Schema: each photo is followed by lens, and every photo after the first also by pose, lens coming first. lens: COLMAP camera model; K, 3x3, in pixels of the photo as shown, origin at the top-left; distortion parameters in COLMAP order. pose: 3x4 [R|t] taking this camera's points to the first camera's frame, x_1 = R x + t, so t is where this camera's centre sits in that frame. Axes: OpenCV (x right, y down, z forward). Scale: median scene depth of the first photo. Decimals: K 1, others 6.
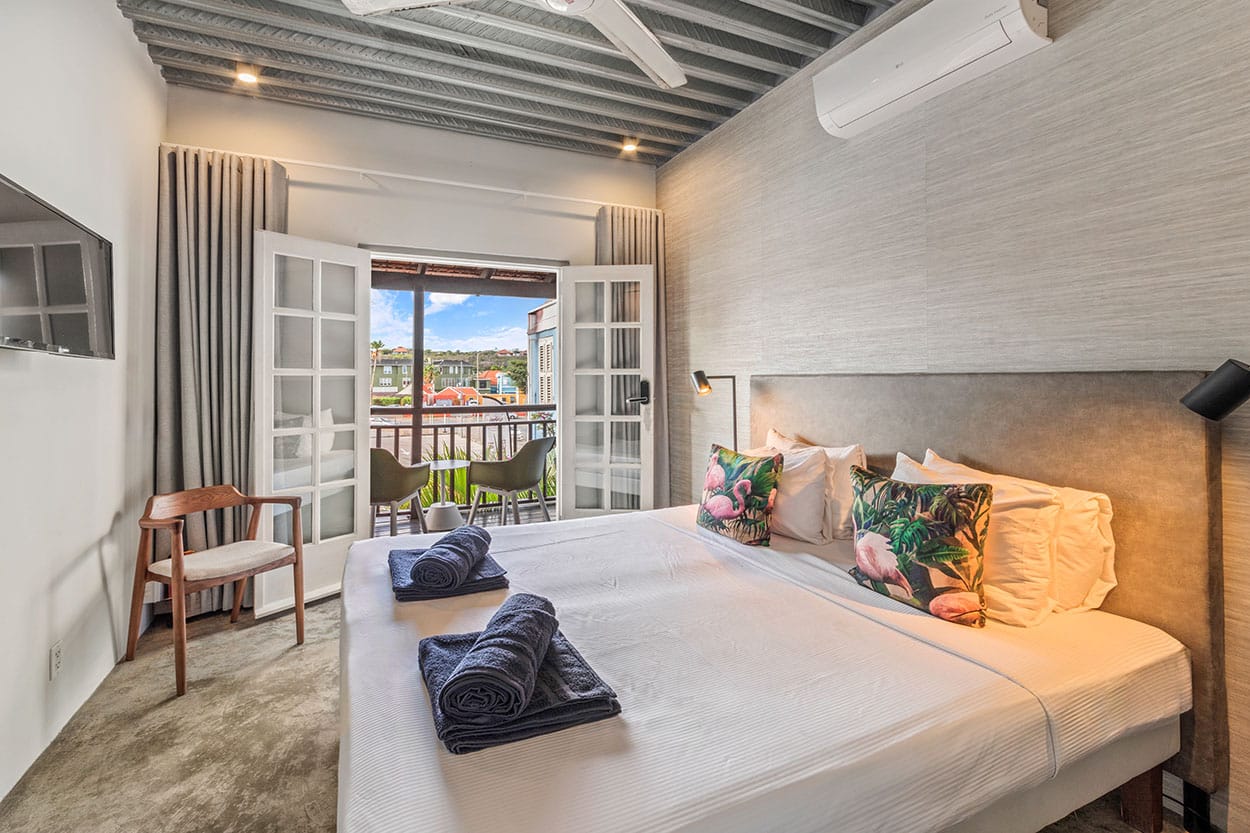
lens RADIAL K [[574.4, 0, 627.2], [0, 574.4, 364.2], [0, 0, 1]] dist [0.001598, -0.000138]
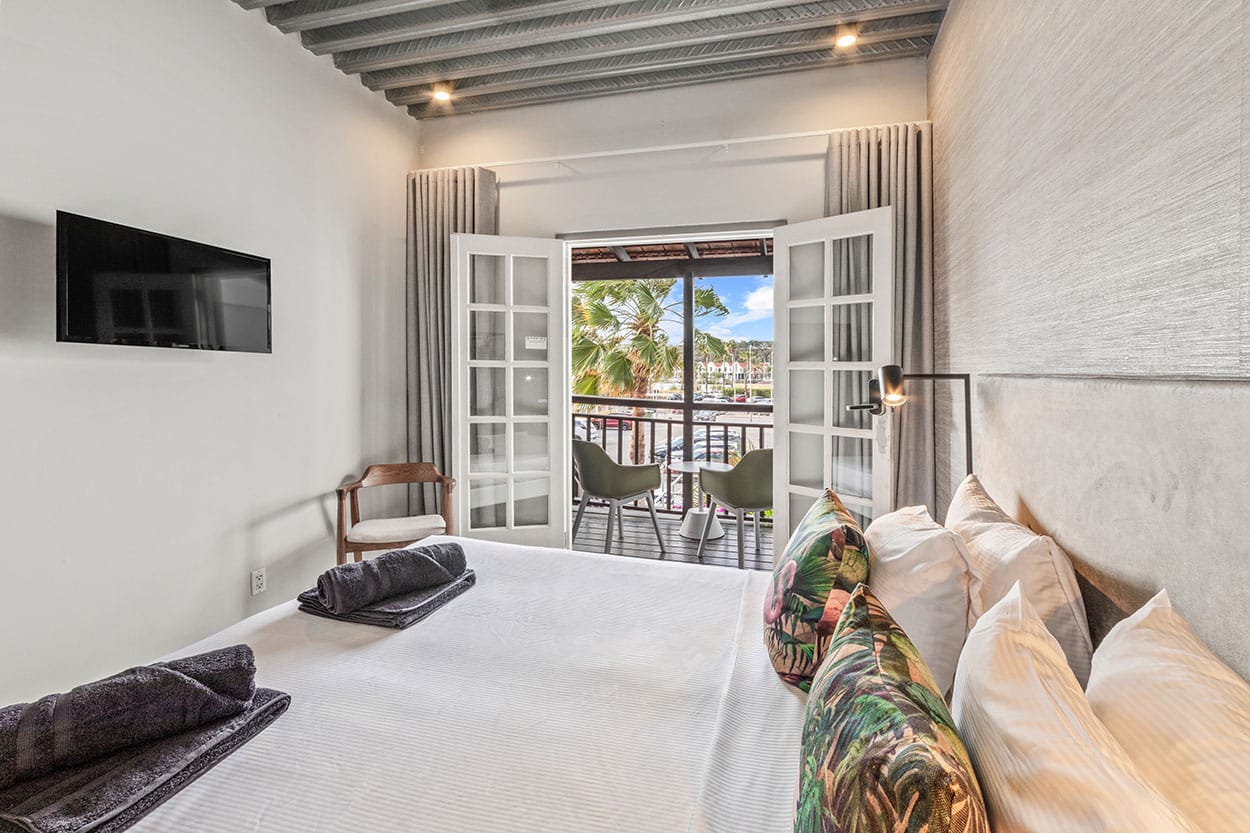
lens RADIAL K [[601.8, 0, 624.5], [0, 601.8, 370.6], [0, 0, 1]] dist [-0.002819, -0.000794]
pose [[0.751222, 0.012683, -0.659928, 0.301933], [0.003516, 0.999724, 0.023217, 0.000914], [0.660041, -0.019762, 0.750970, 0.294151]]
